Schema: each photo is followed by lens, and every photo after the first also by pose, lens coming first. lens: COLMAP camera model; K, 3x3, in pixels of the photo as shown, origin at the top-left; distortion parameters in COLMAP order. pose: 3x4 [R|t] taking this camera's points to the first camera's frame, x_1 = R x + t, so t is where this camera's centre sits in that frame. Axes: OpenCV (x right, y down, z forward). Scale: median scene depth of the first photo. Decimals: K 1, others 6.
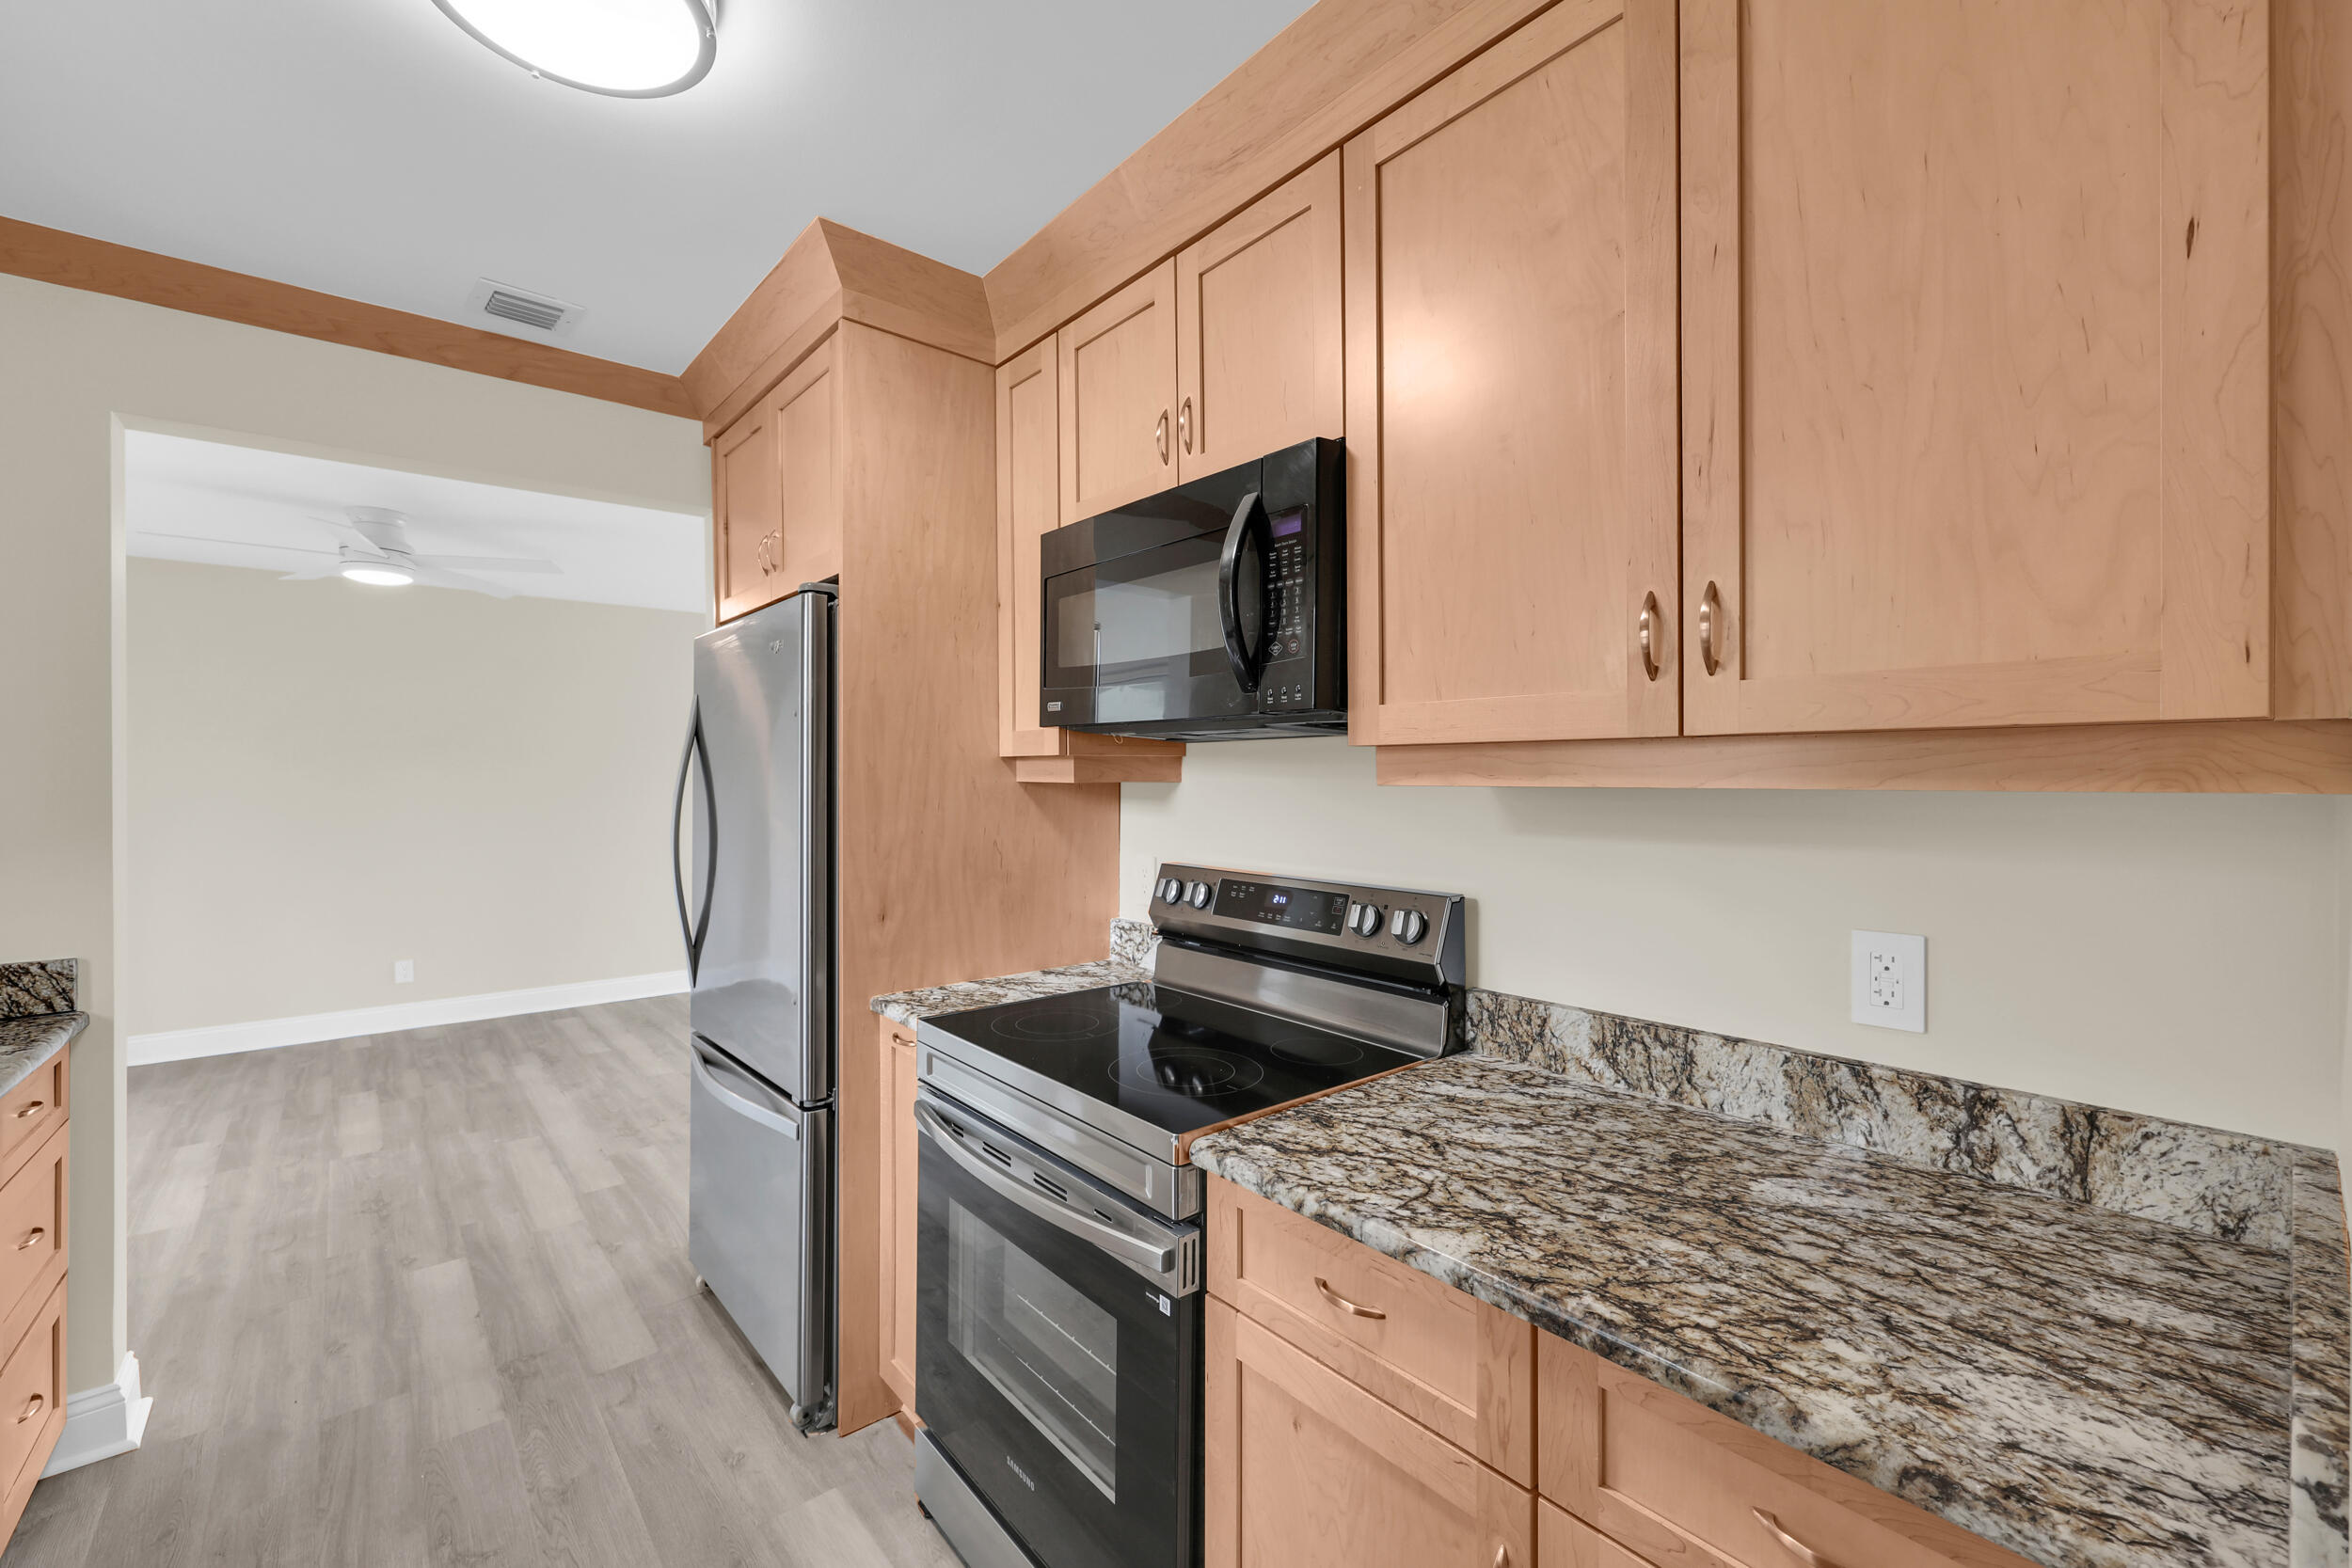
lens RADIAL K [[951.3, 0, 1162.9], [0, 951.3, 775.0], [0, 0, 1]] dist [0.003188, -0.002609]
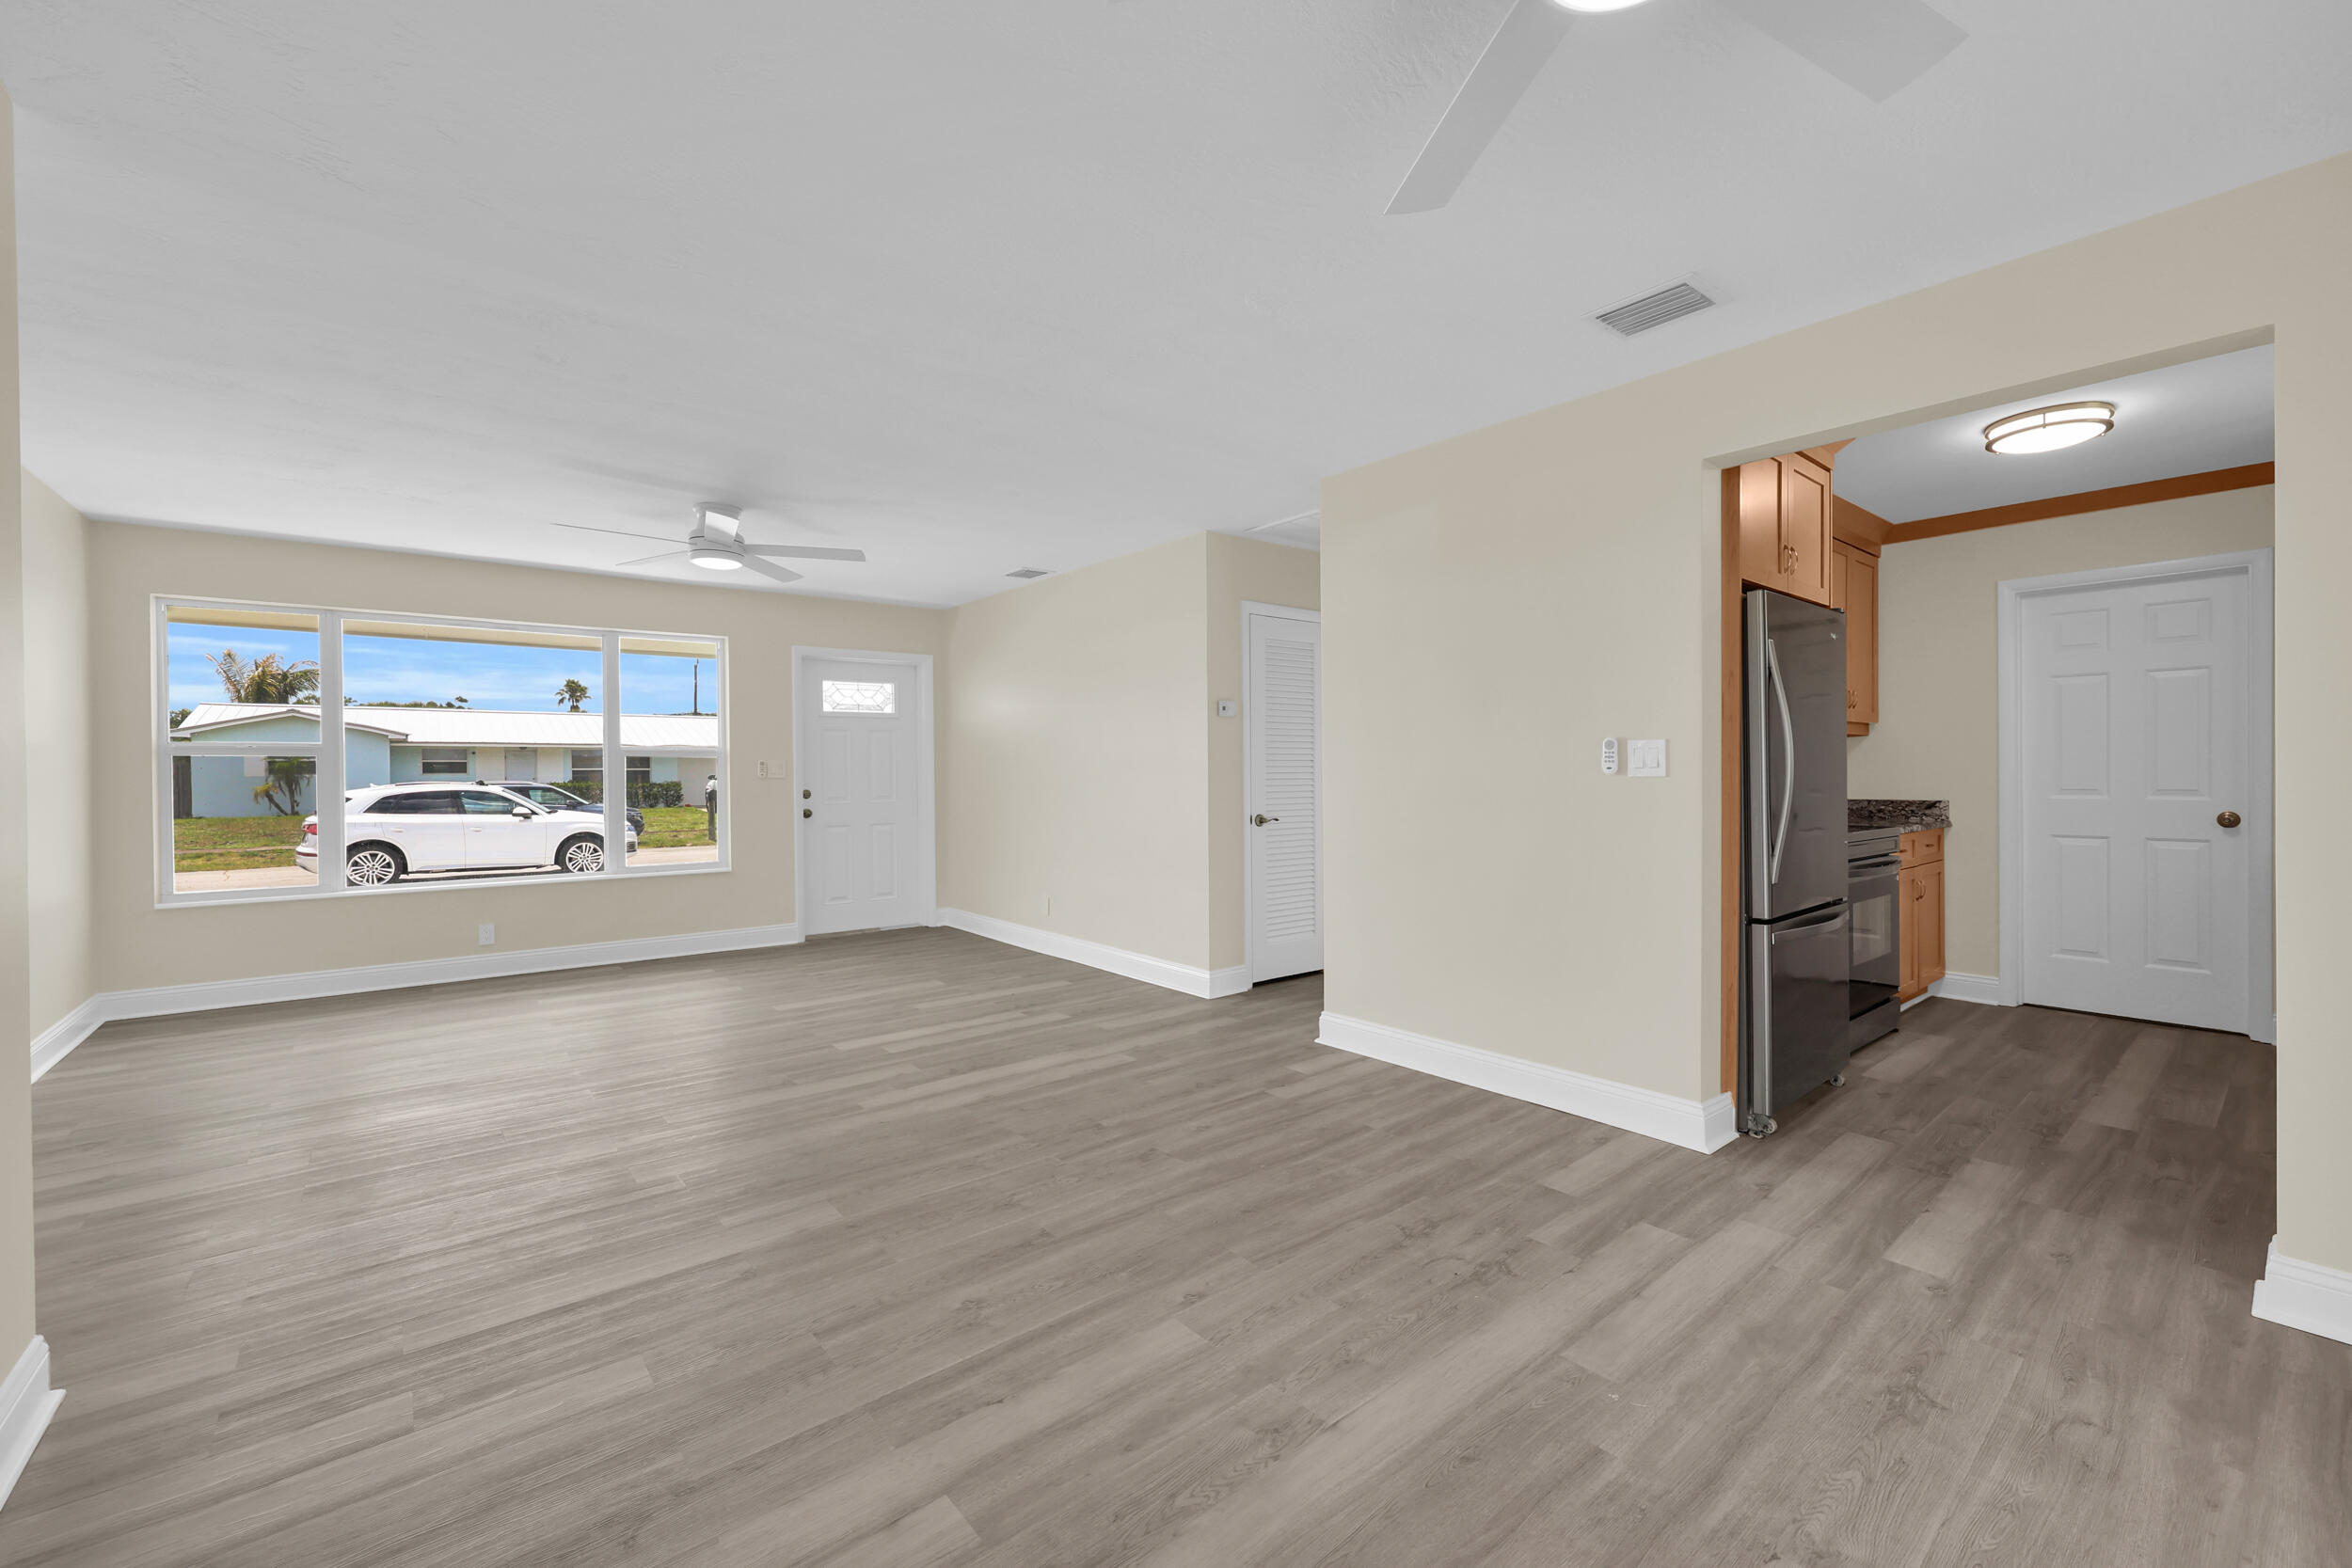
lens RADIAL K [[951.3, 0, 1159.3], [0, 951.3, 780.7], [0, 0, 1]] dist [0.003188, -0.002609]
pose [[0.024506, -0.008174, 0.999666, -1.549087], [0.005263, 0.999954, 0.008048, 0.070911], [-0.999686, 0.005064, 0.024548, 1.576911]]
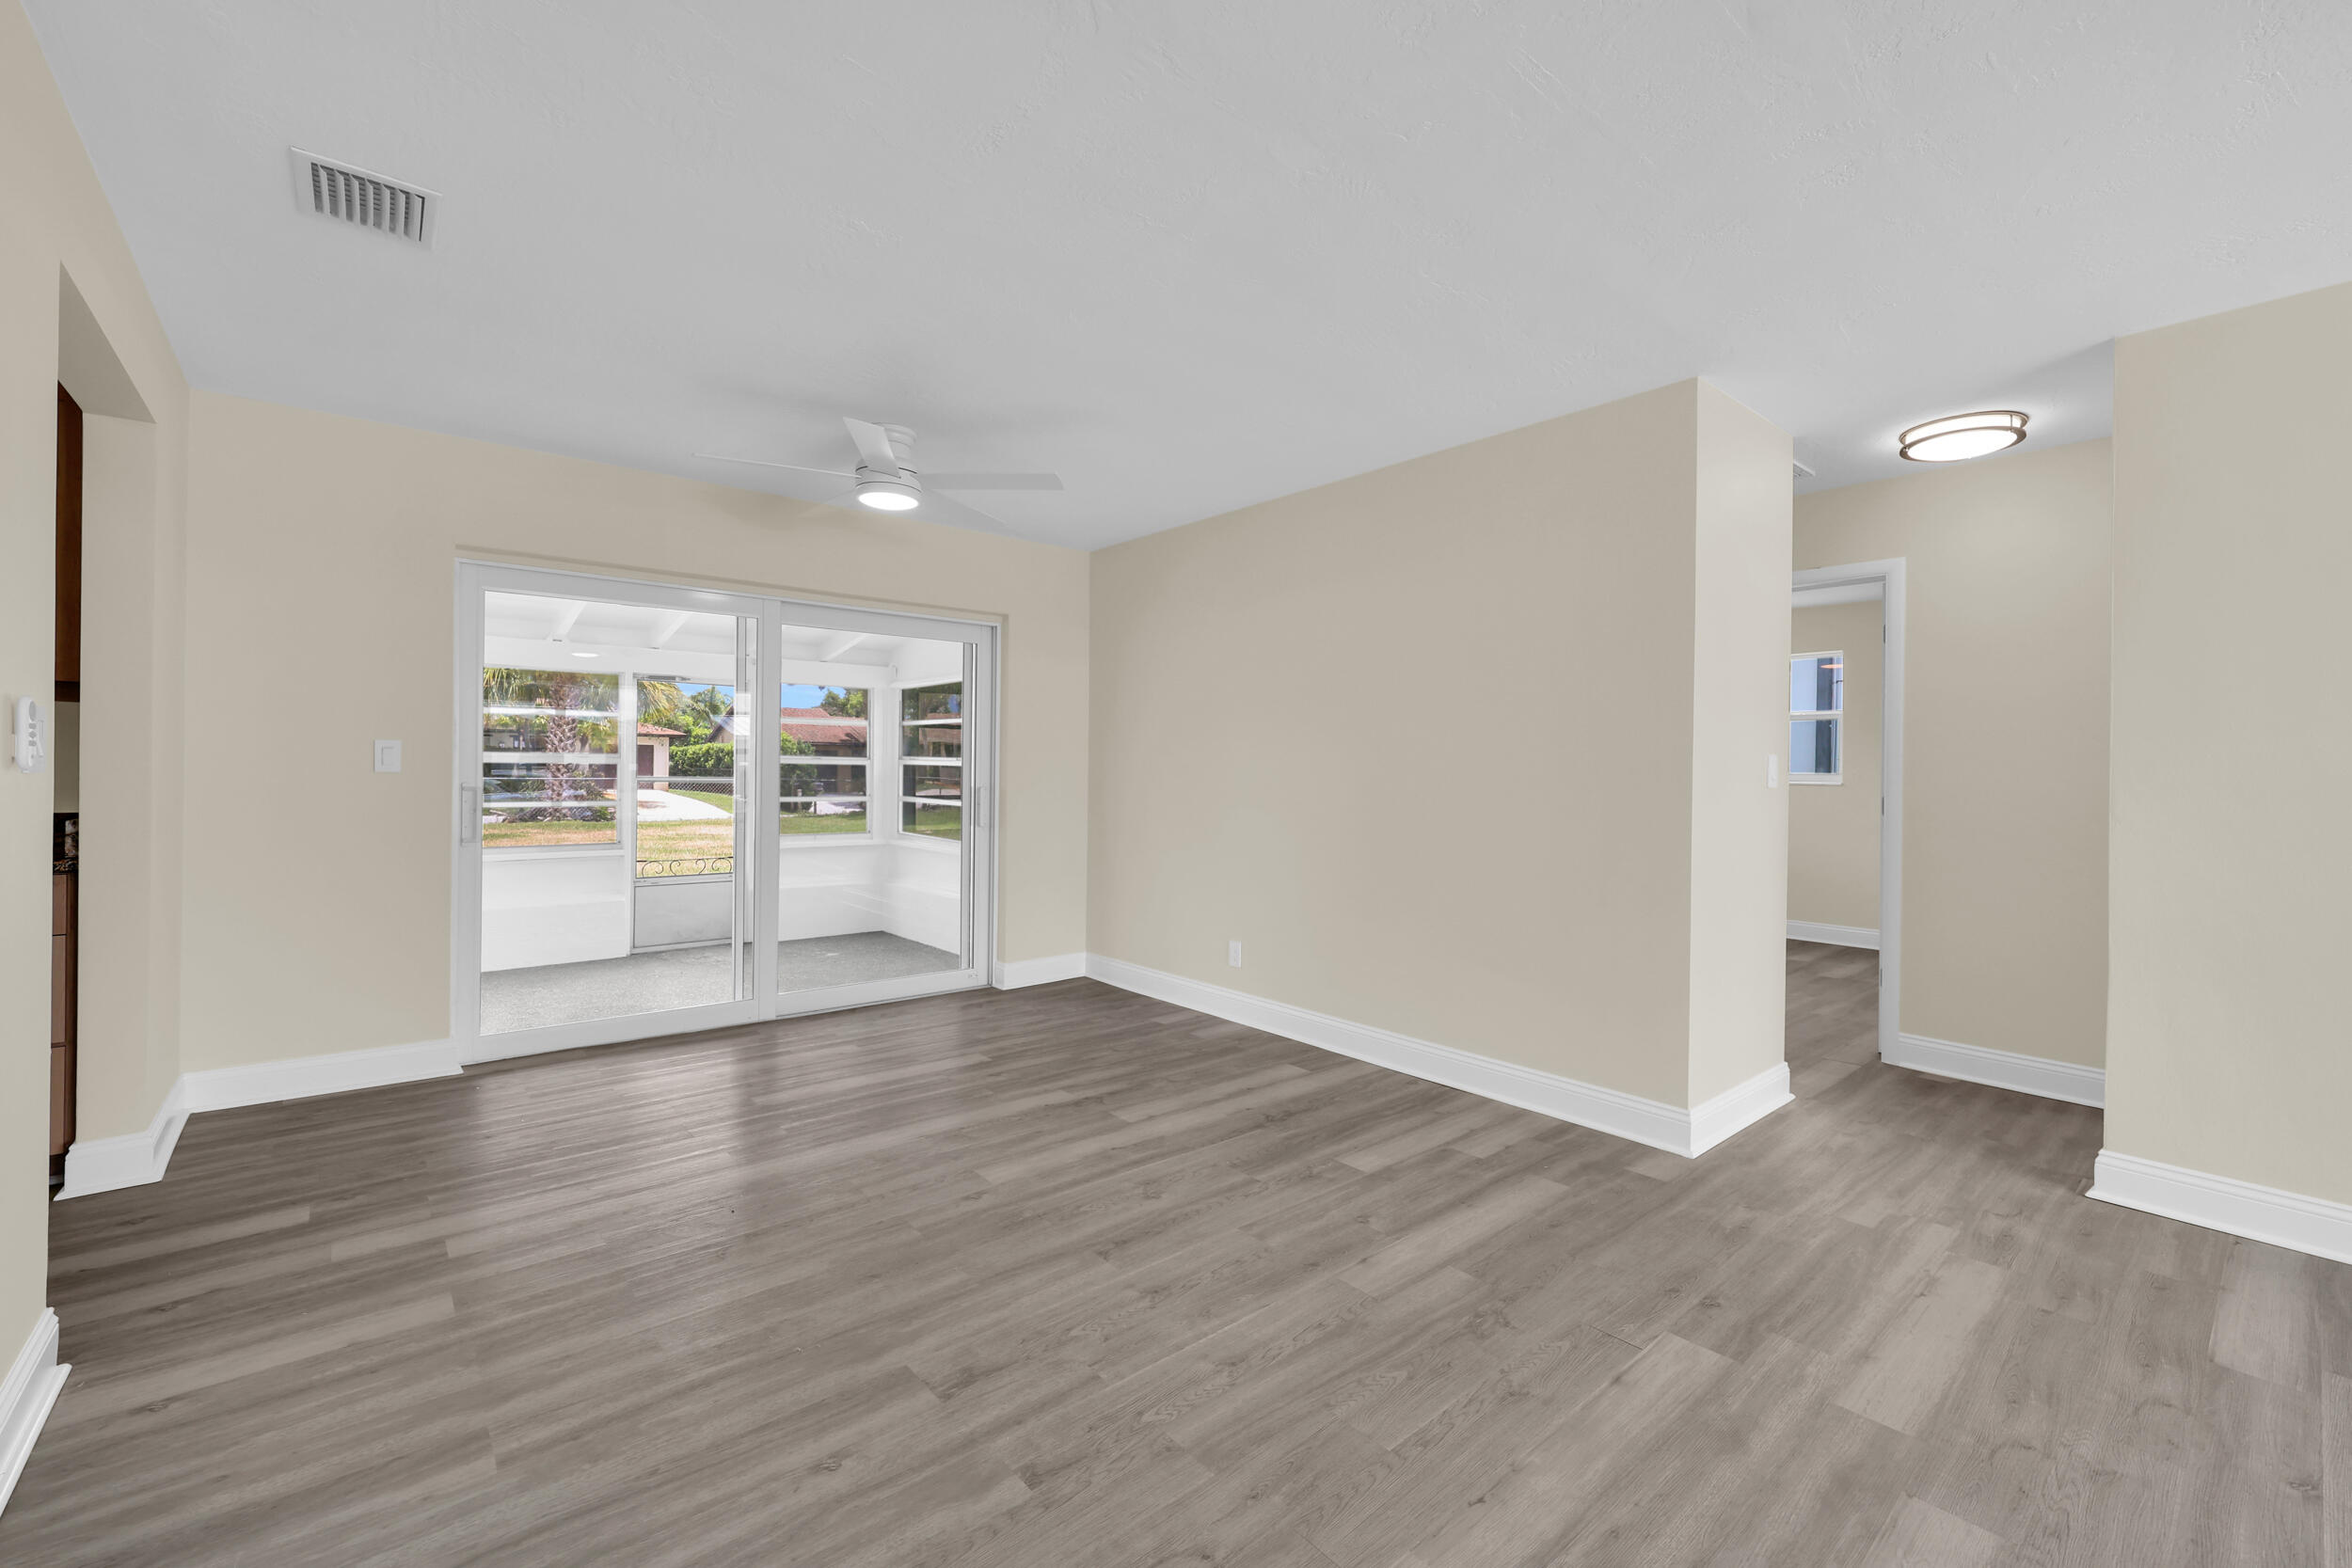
lens RADIAL K [[958.7, 0, 1153.7], [0, 958.7, 779.4], [0, 0, 1]] dist [-0.000230, 0.000493]
pose [[-0.010522, 0.011131, -0.999883, 0.157635], [-0.011568, 0.999870, 0.011252, 0.067938], [0.999878, 0.011685, -0.010392, 1.753946]]
